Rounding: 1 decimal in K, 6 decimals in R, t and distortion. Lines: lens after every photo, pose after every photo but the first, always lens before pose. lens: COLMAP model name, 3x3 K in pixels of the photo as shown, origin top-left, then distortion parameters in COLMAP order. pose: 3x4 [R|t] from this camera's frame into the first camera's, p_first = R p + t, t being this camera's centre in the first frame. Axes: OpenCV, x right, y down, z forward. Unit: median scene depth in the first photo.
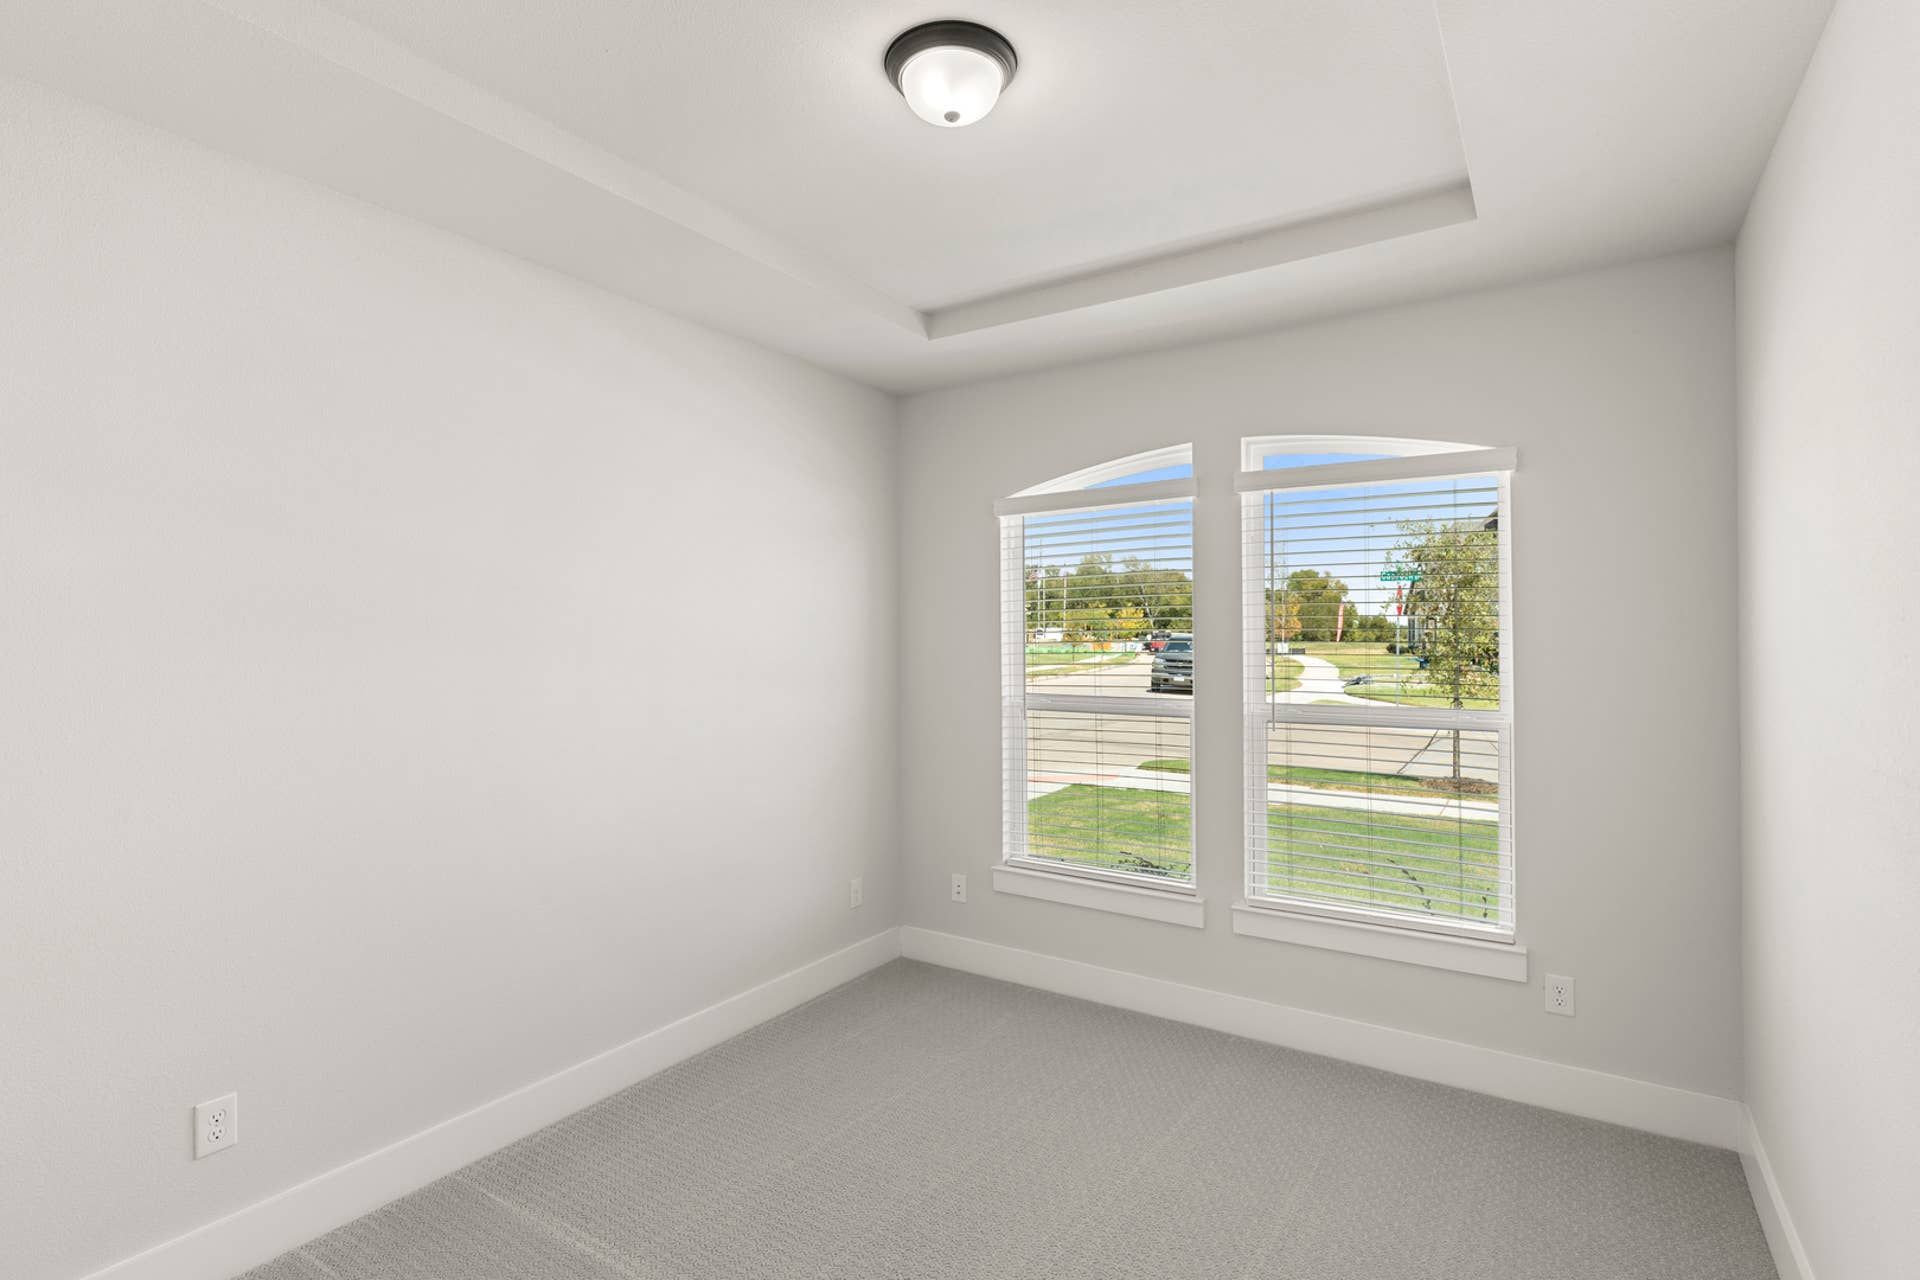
lens RADIAL K [[952.3, 0, 960.0], [0, 952.3, 640.0], [0, 0, 1]] dist [0.001464, 0.000110]
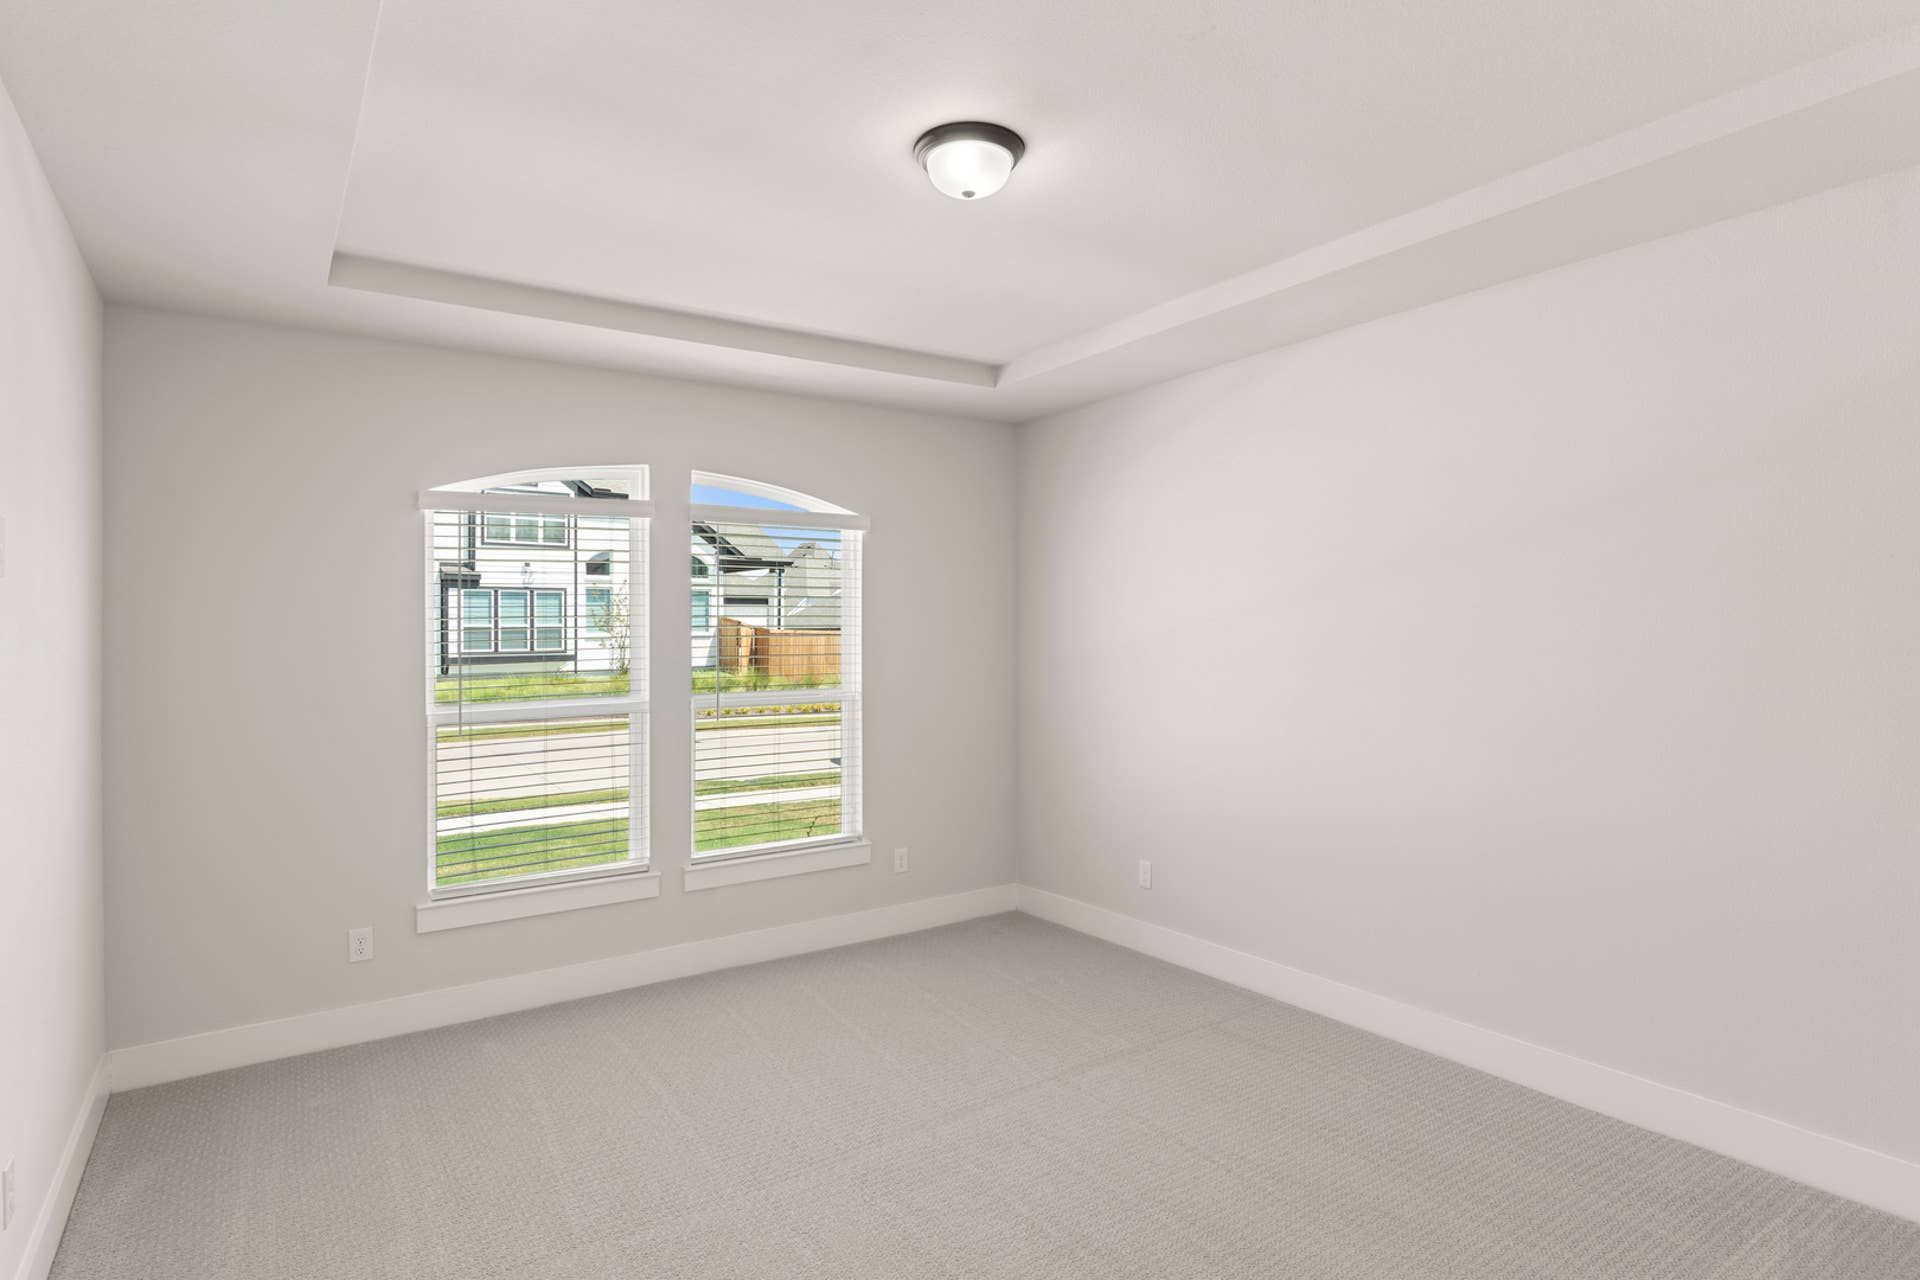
lens RADIAL K [[752.3, 0, 959.7], [0, 752.3, 620.9], [0, 0, 1]] dist [-0.000694, -0.000082]
pose [[0.497822, 0.012461, 0.867190, -0.355072], [0.015203, 0.999618, -0.023092, -0.001234], [-0.867146, 0.024680, 0.497442, 0.231561]]
